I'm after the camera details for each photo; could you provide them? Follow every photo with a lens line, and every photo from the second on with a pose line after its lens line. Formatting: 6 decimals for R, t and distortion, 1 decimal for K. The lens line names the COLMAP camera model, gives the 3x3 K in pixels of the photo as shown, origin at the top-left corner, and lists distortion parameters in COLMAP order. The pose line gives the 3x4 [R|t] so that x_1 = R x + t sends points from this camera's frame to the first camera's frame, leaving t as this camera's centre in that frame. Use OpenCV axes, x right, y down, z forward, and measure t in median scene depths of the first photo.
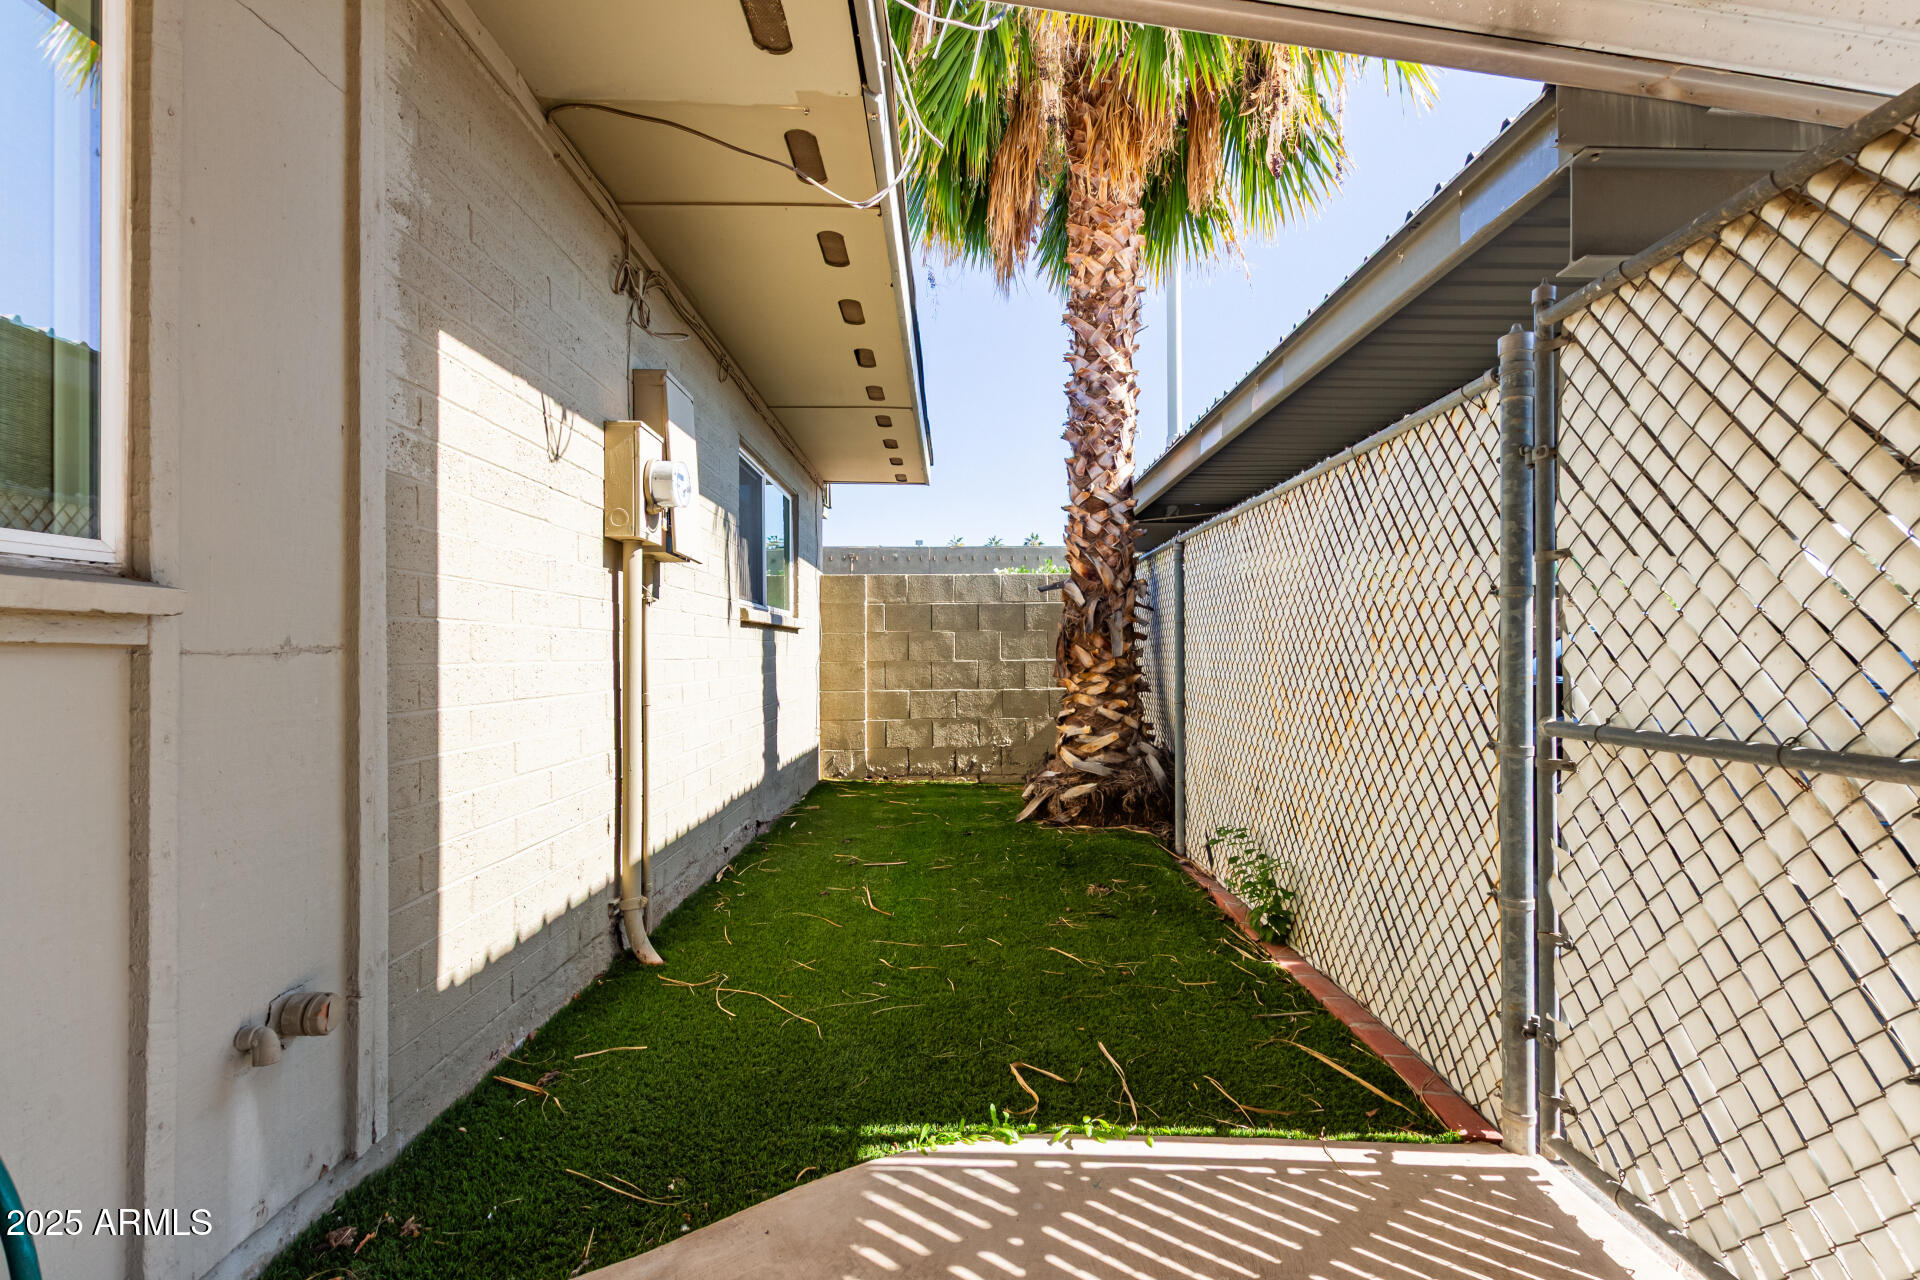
lens RADIAL K [[894.9, 0, 960.3], [0, 894.9, 602.4], [0, 0, 1]] dist [0.001339, 0.000008]
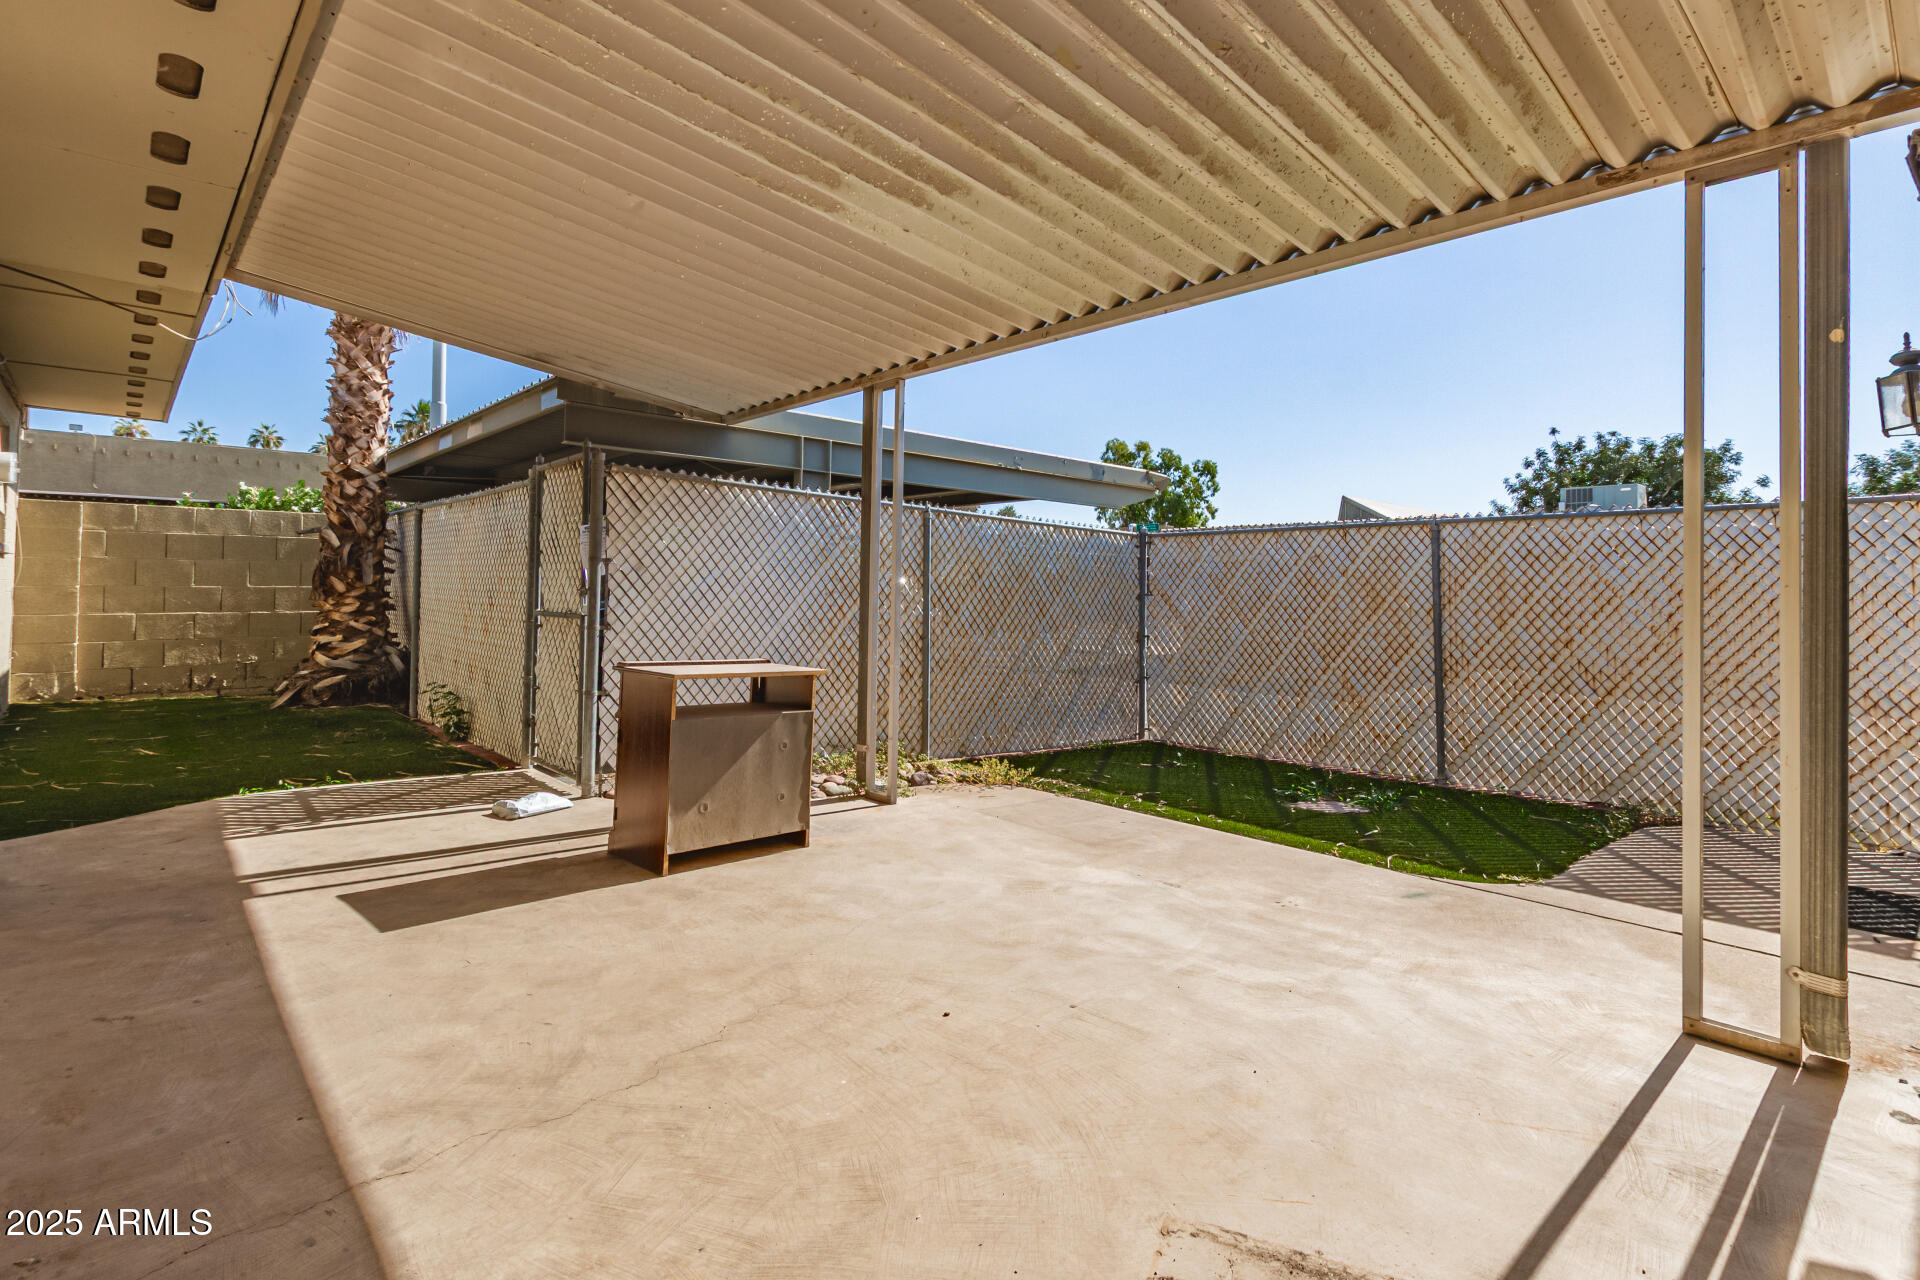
lens RADIAL K [[859.5, 0, 966.2], [0, 859.5, 578.8], [0, 0, 1]] dist [0.002248, -0.000201]
pose [[0.721444, 0.018630, 0.692222, -0.079031], [-0.053932, 0.998113, 0.029347, -0.038282], [-0.690369, -0.058505, 0.721088, -0.605075]]
